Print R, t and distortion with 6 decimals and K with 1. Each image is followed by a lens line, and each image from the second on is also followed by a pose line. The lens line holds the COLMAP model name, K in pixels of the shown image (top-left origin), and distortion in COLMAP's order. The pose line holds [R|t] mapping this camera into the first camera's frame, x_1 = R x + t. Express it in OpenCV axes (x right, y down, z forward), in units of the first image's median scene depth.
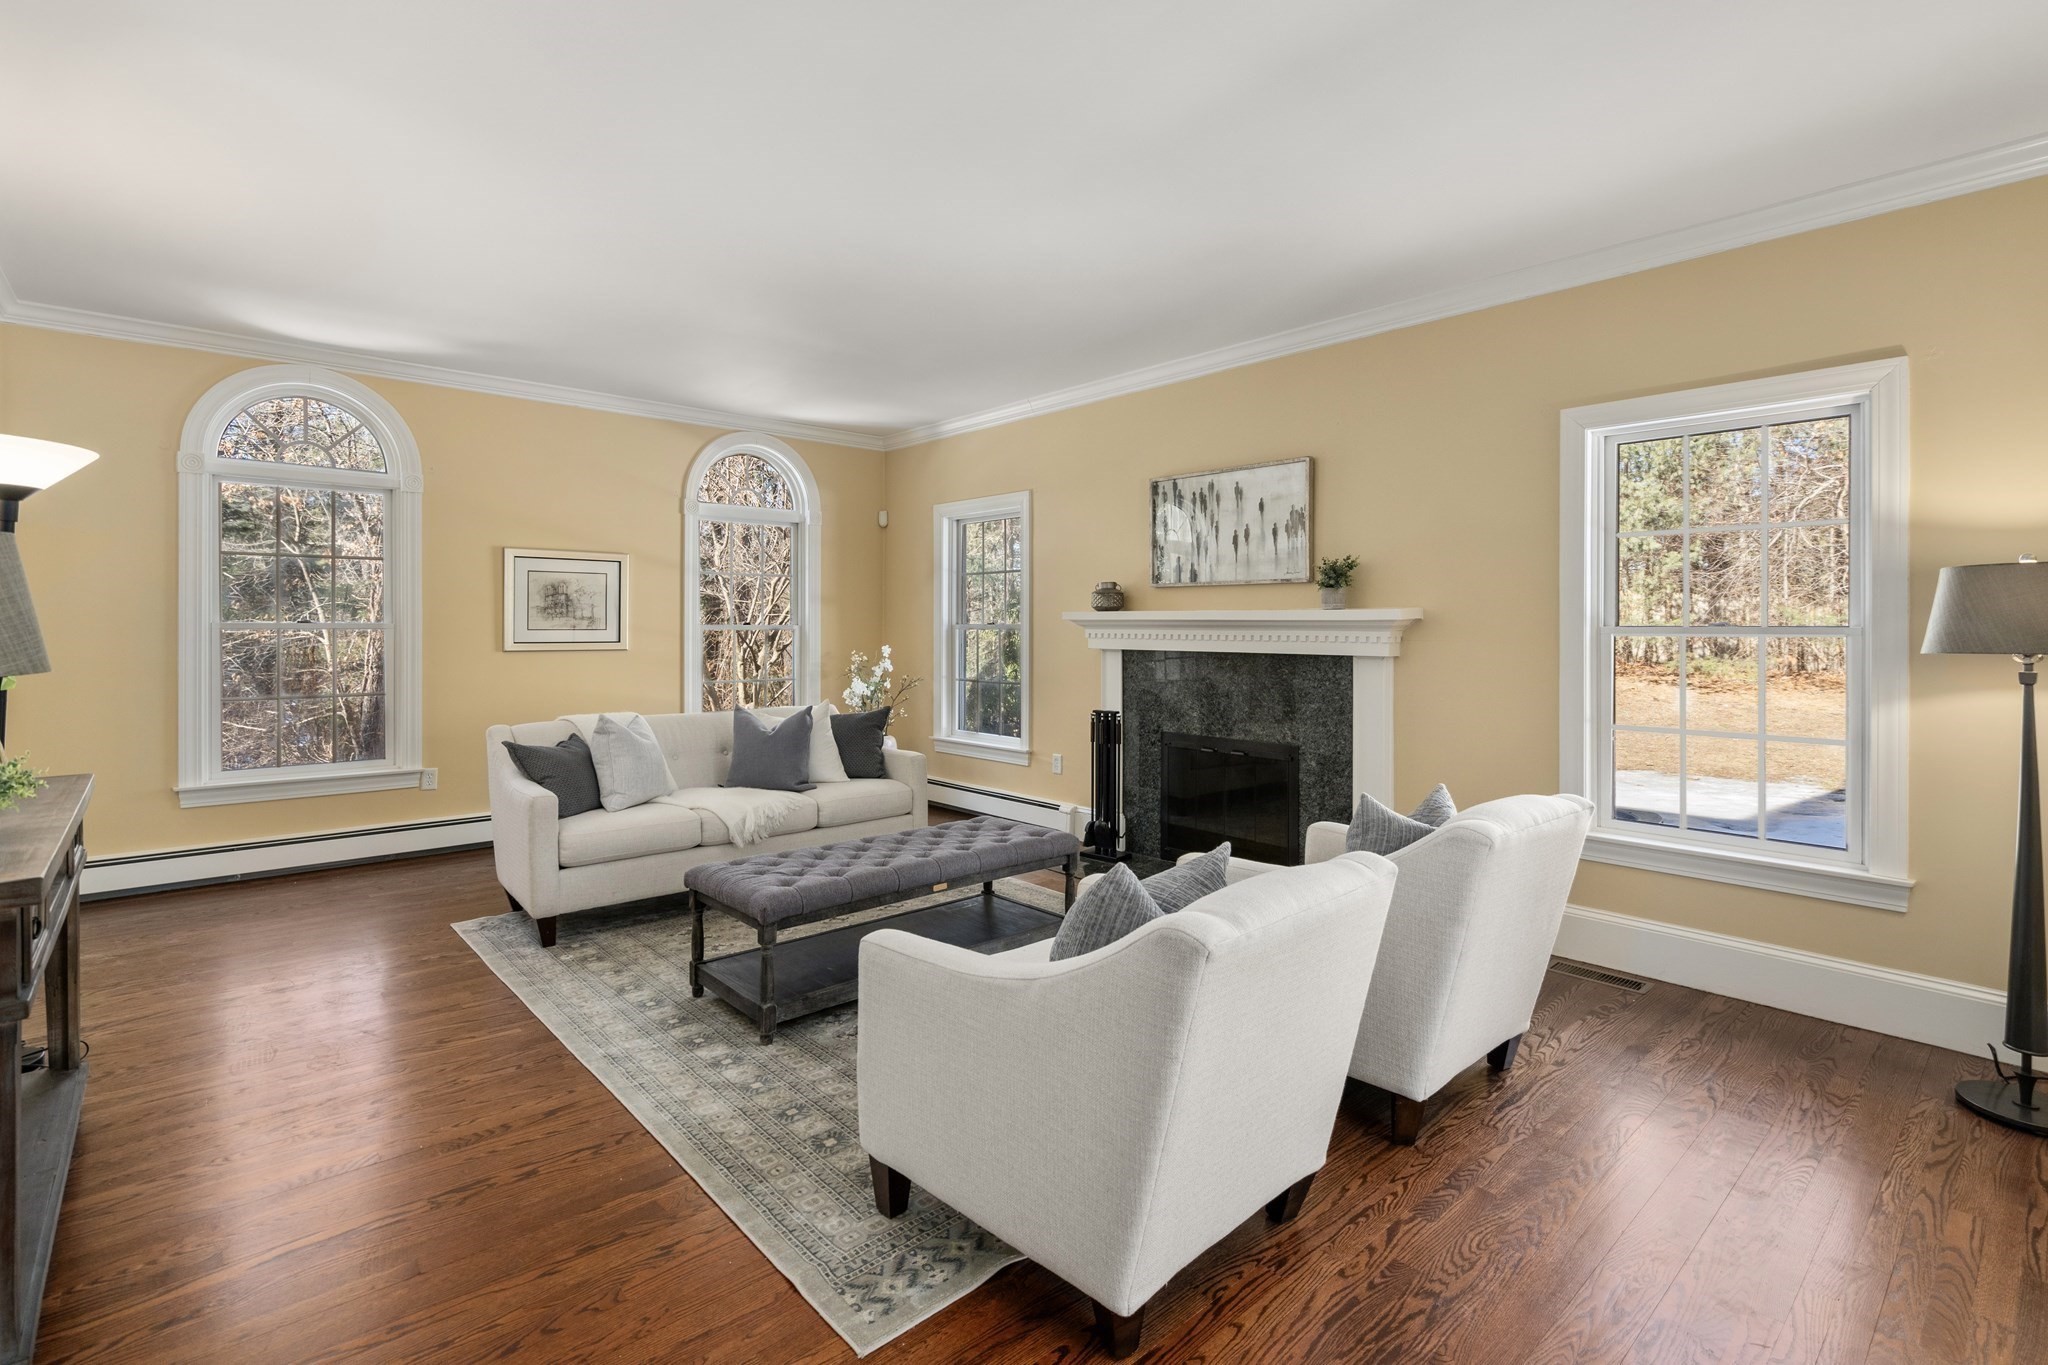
lens RADIAL K [[943.3, 0, 1024.0], [0, 943.3, 682.5], [0, 0, 1]] dist [-0.000408, 0.000228]
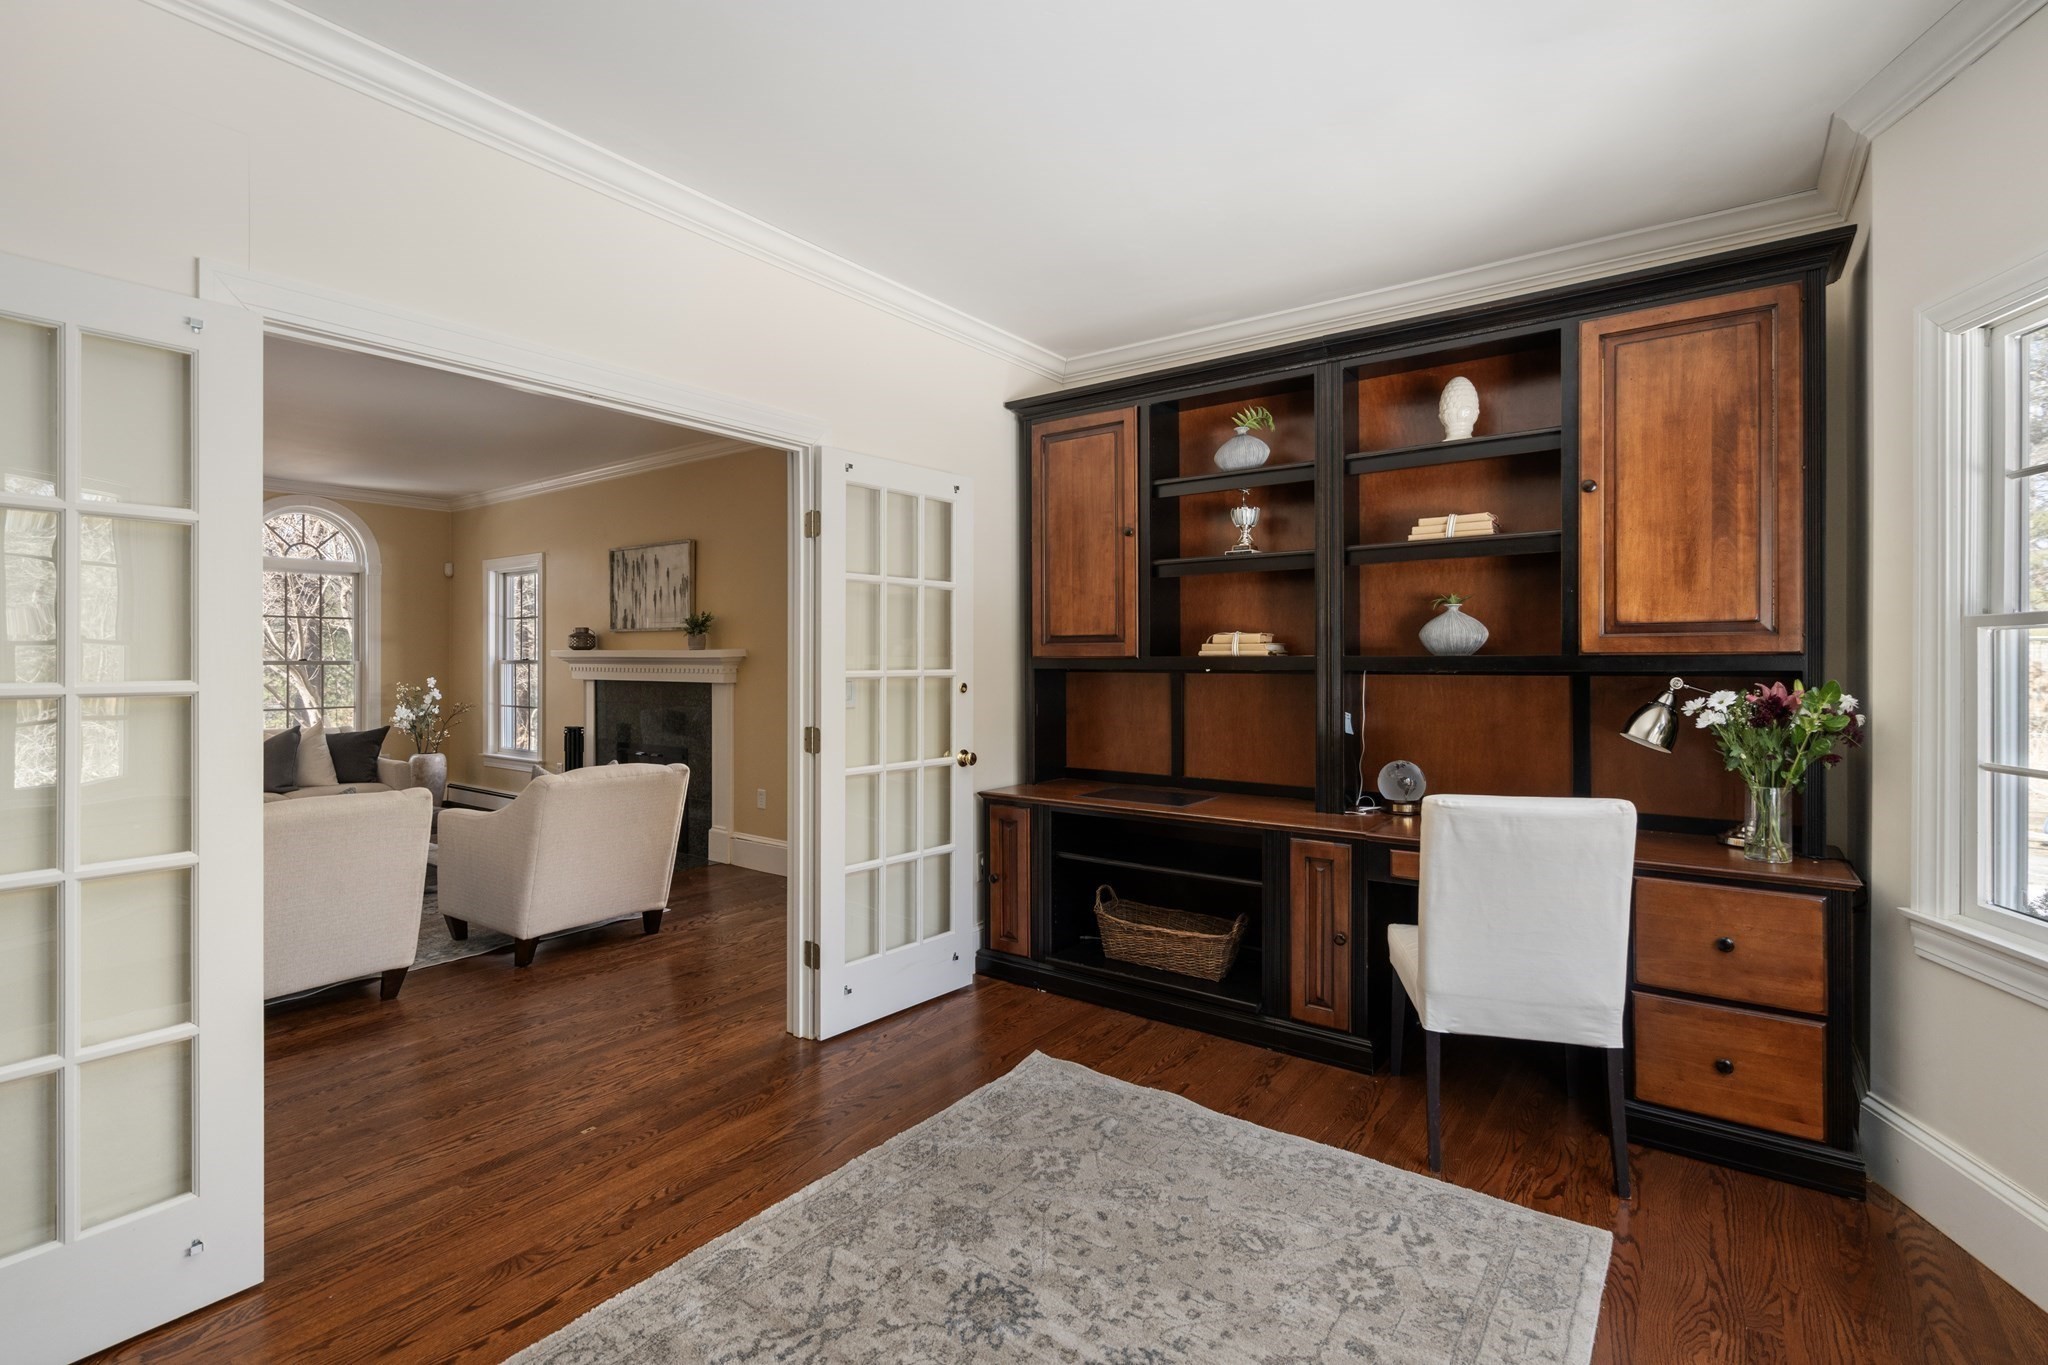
lens RADIAL K [[943.3, 0, 1024.0], [0, 943.3, 682.5], [0, 0, 1]] dist [-0.000408, 0.000228]
pose [[0.979700, -0.010300, 0.200203, 0.454073], [0.016443, 0.999443, -0.029044, 0.017918], [-0.199793, 0.031746, 0.979324, -0.413291]]
